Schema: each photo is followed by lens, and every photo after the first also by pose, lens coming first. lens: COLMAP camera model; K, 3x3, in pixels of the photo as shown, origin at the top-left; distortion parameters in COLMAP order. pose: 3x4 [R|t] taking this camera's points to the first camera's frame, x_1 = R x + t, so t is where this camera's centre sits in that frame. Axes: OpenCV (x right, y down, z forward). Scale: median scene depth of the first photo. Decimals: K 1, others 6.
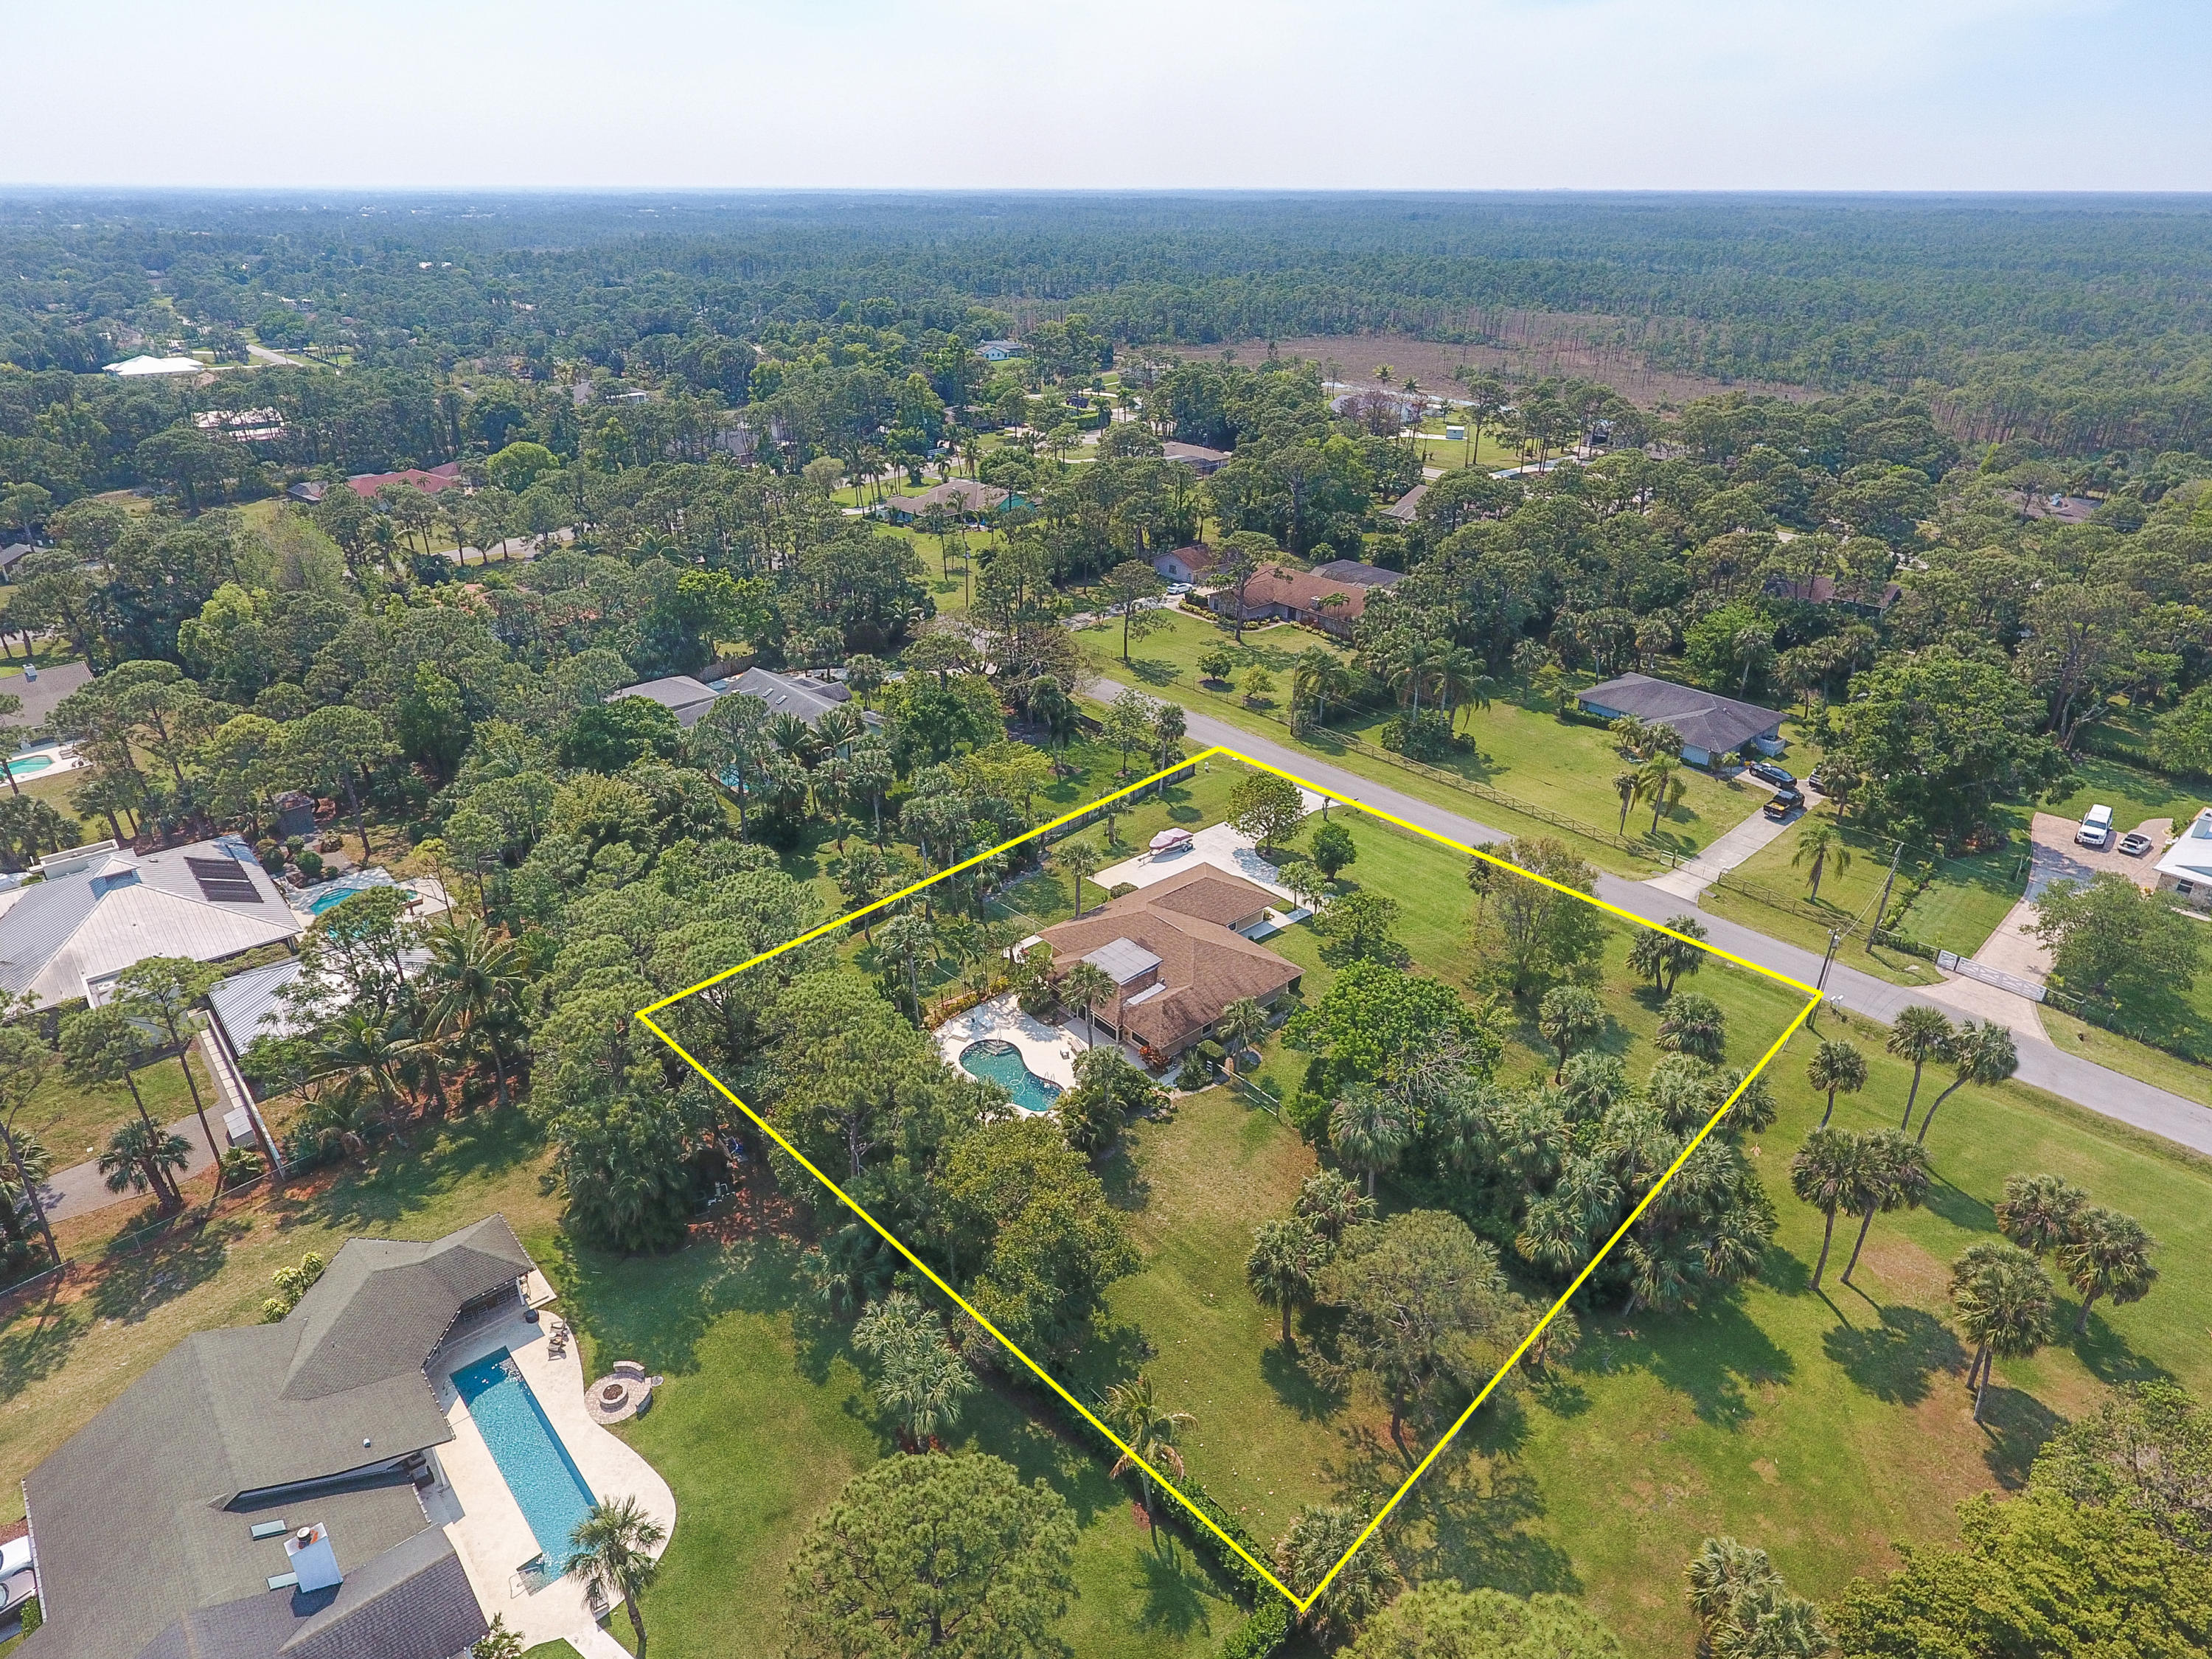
lens RADIAL K [[1322.2, 0, 1078.2], [0, 1322.2, 816.3], [0, 0, 1]] dist [0.003138, 0.000442]
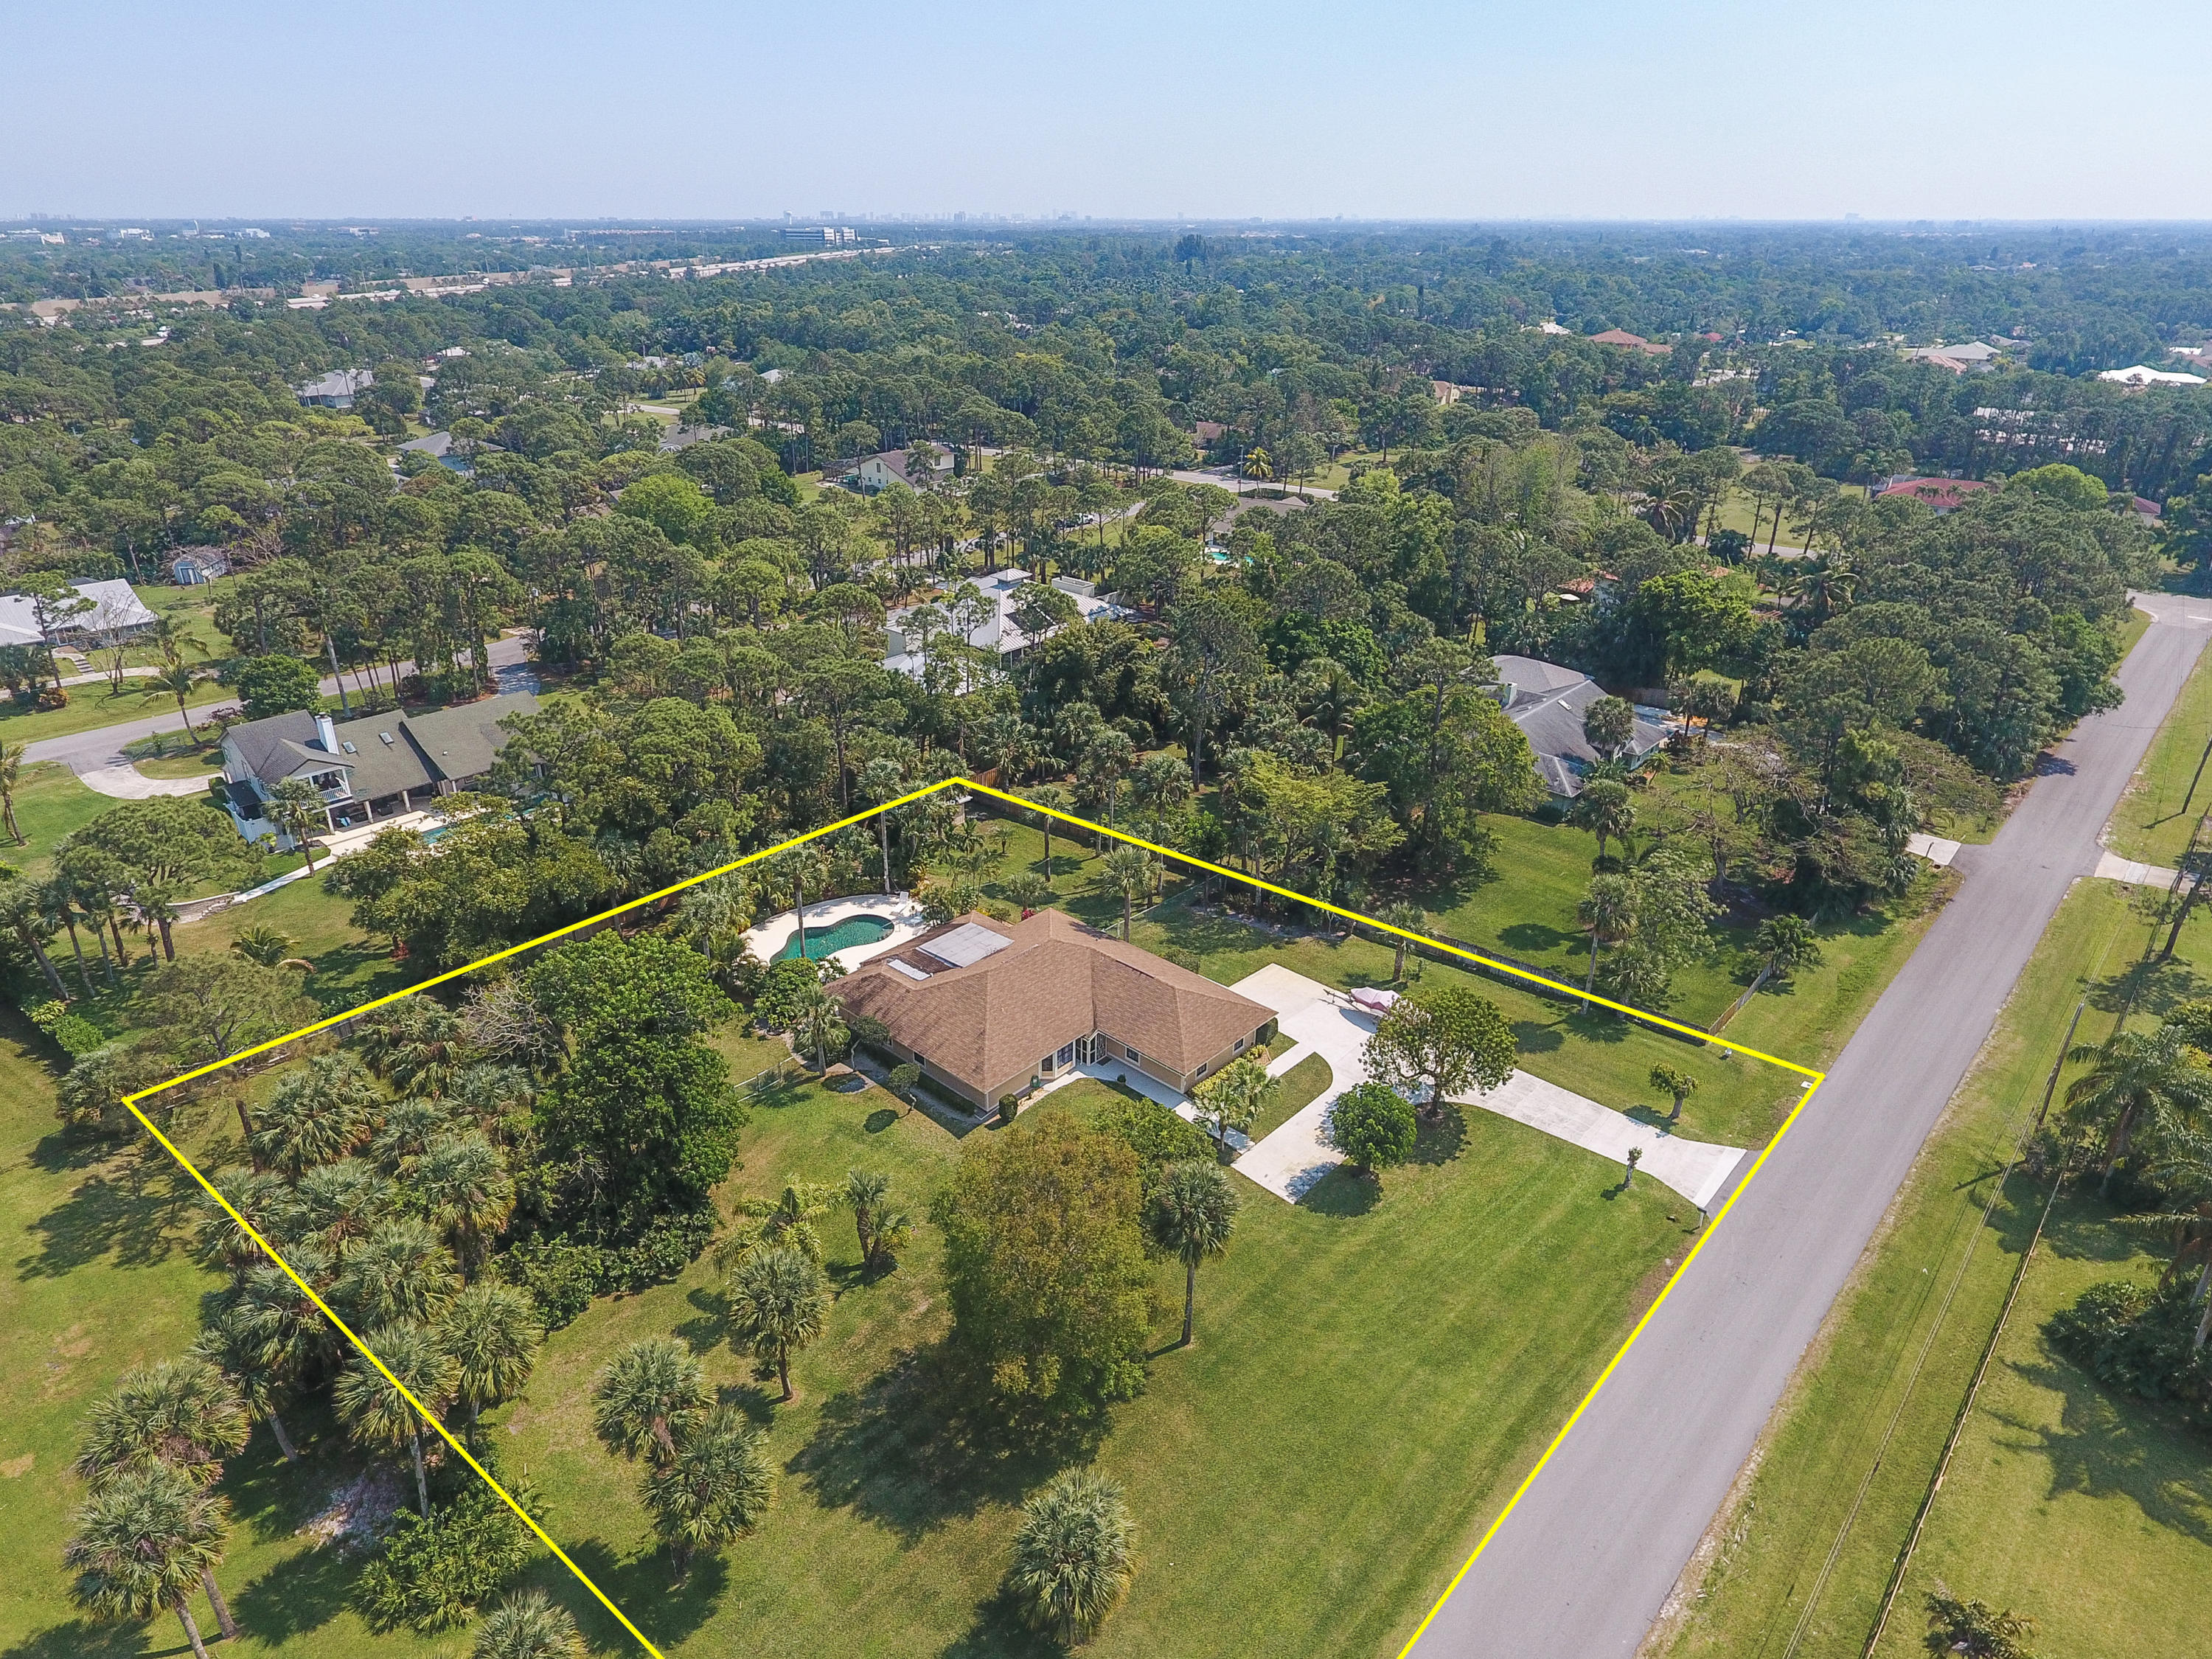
lens RADIAL K [[1322.2, 0, 1078.2], [0, 1322.2, 816.3], [0, 0, 1]] dist [0.003138, 0.000442]
pose [[0.105244, 0.407558, -0.907094, 0.716623], [-0.431346, 0.840593, 0.327633, -0.248377], [0.896027, 0.356790, 0.264266, 0.749592]]
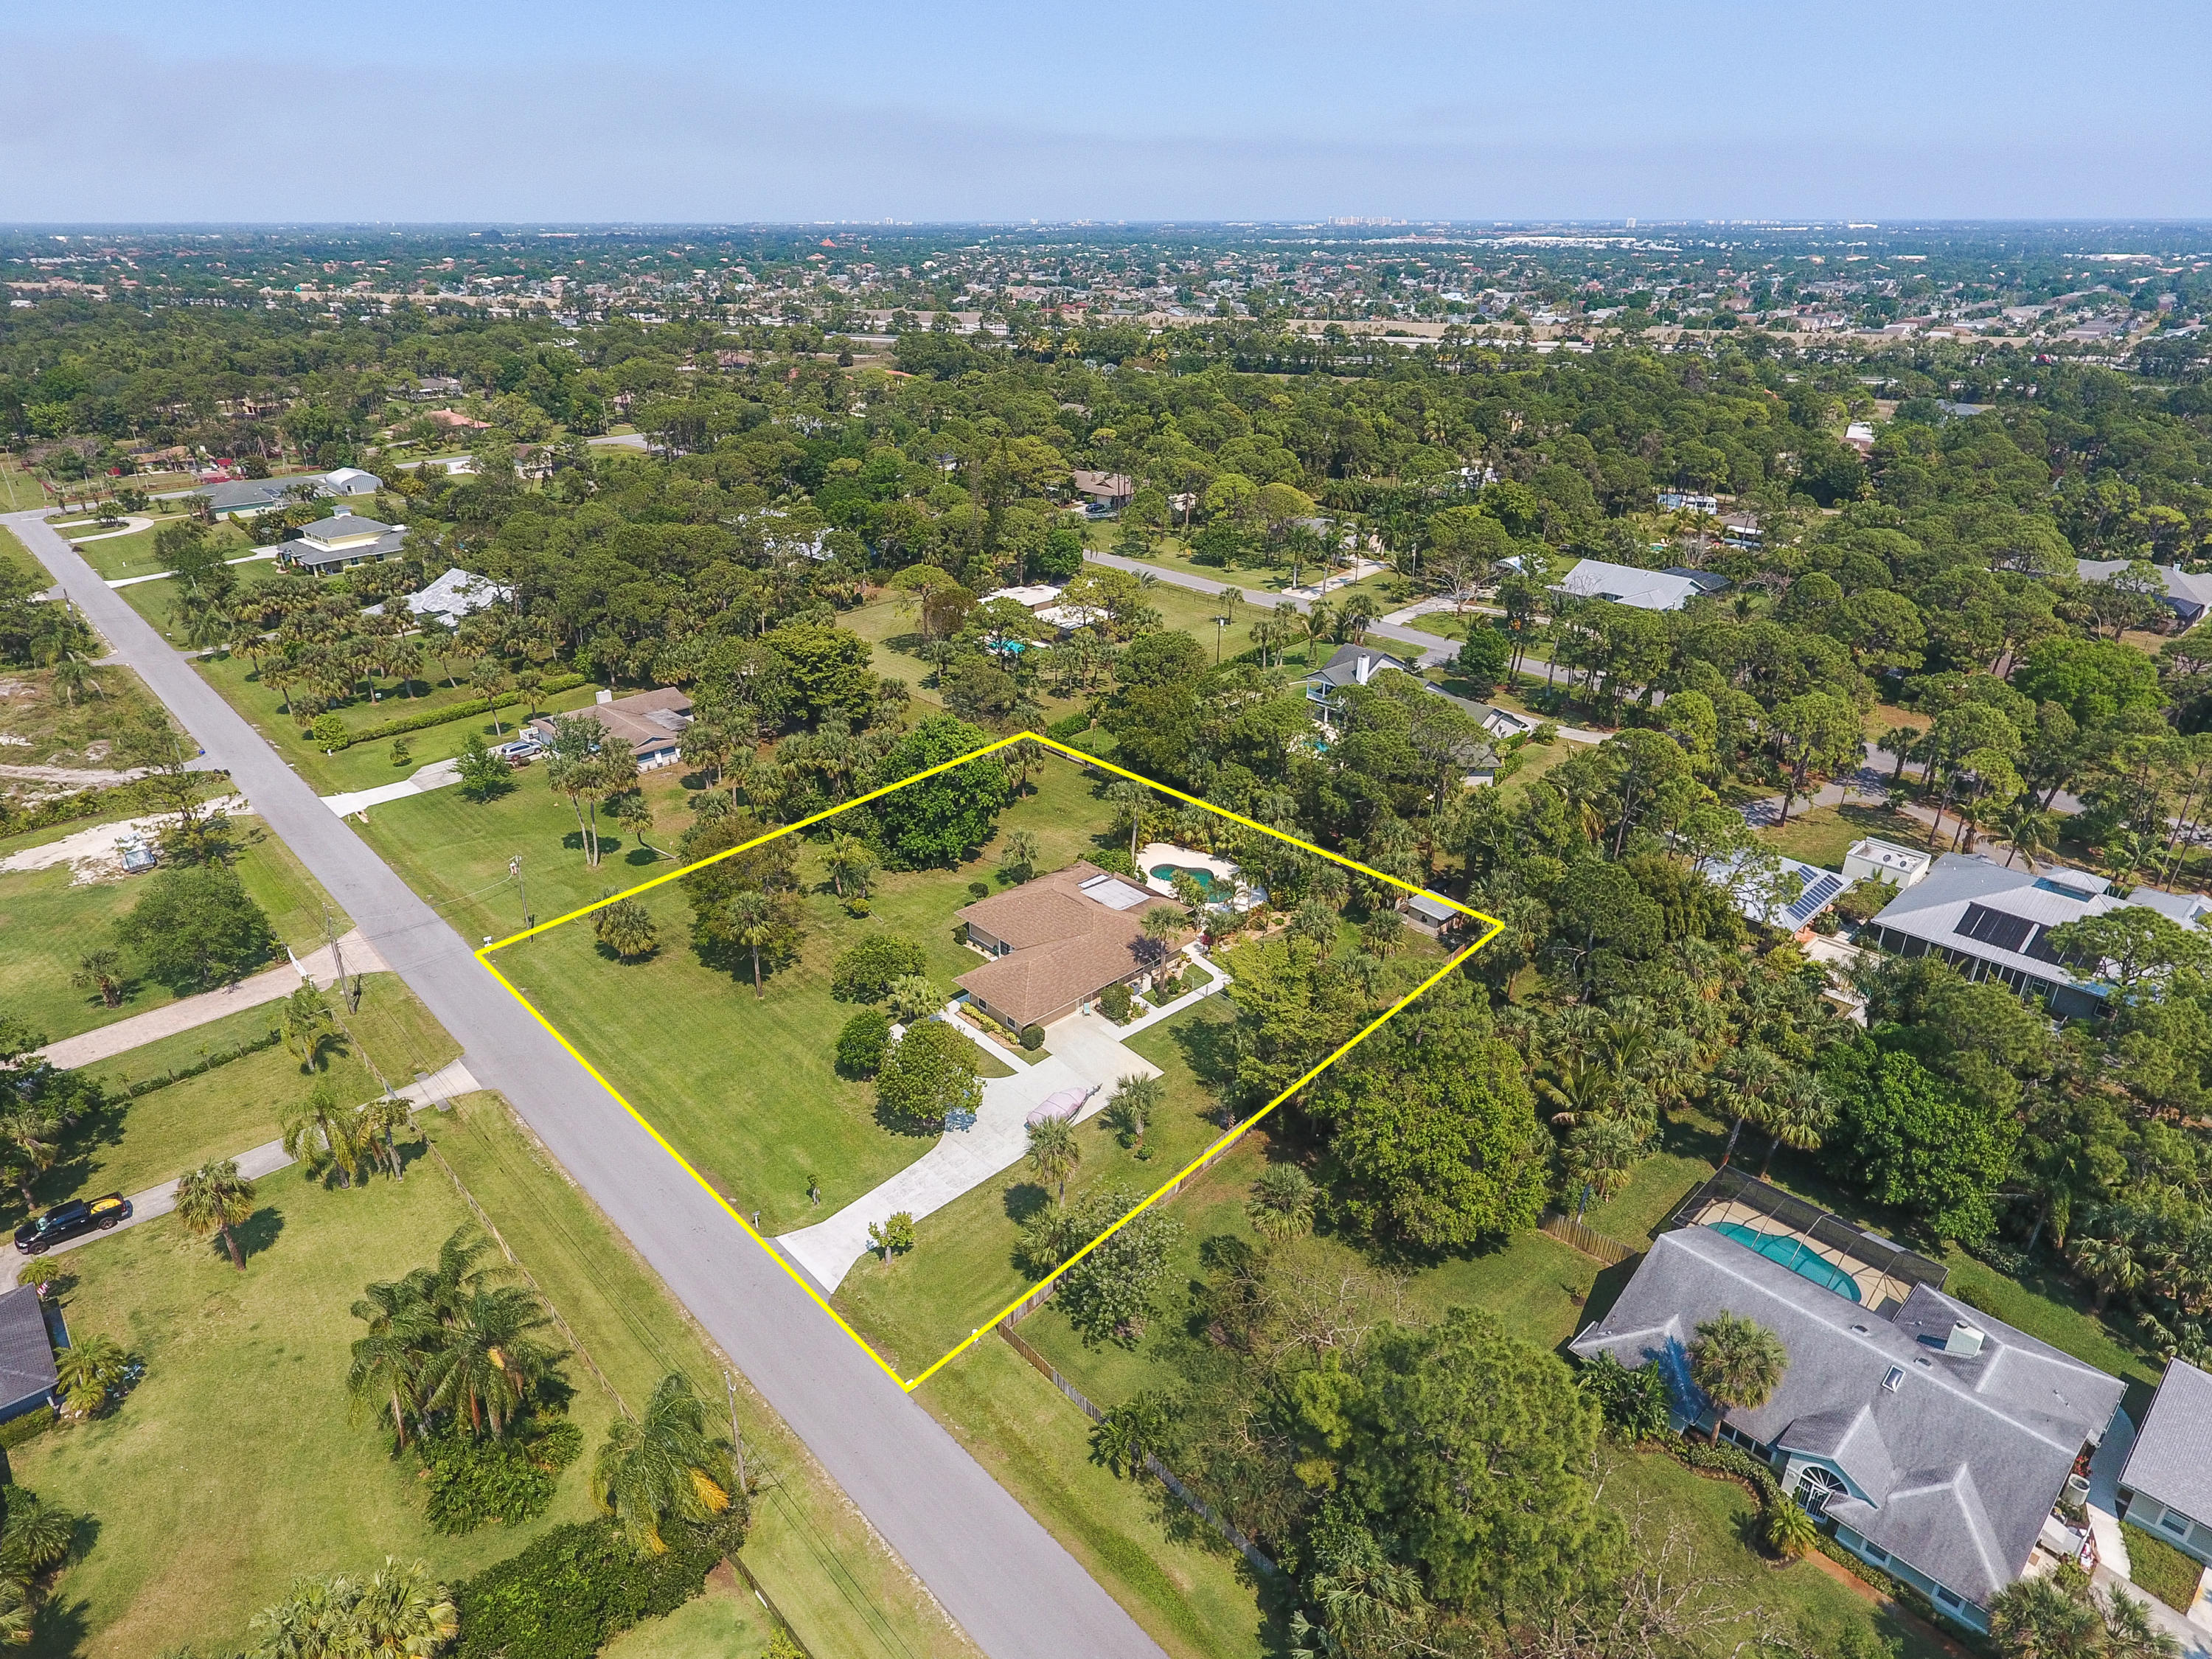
lens RADIAL K [[1322.2, 0, 1078.2], [0, 1322.2, 816.3], [0, 0, 1]] dist [0.003138, 0.000442]
pose [[-0.999481, 0.014292, -0.028886, 0.089636], [-0.012957, 0.642478, 0.766194, -0.765854], [0.029509, 0.766171, -0.641959, 1.567482]]
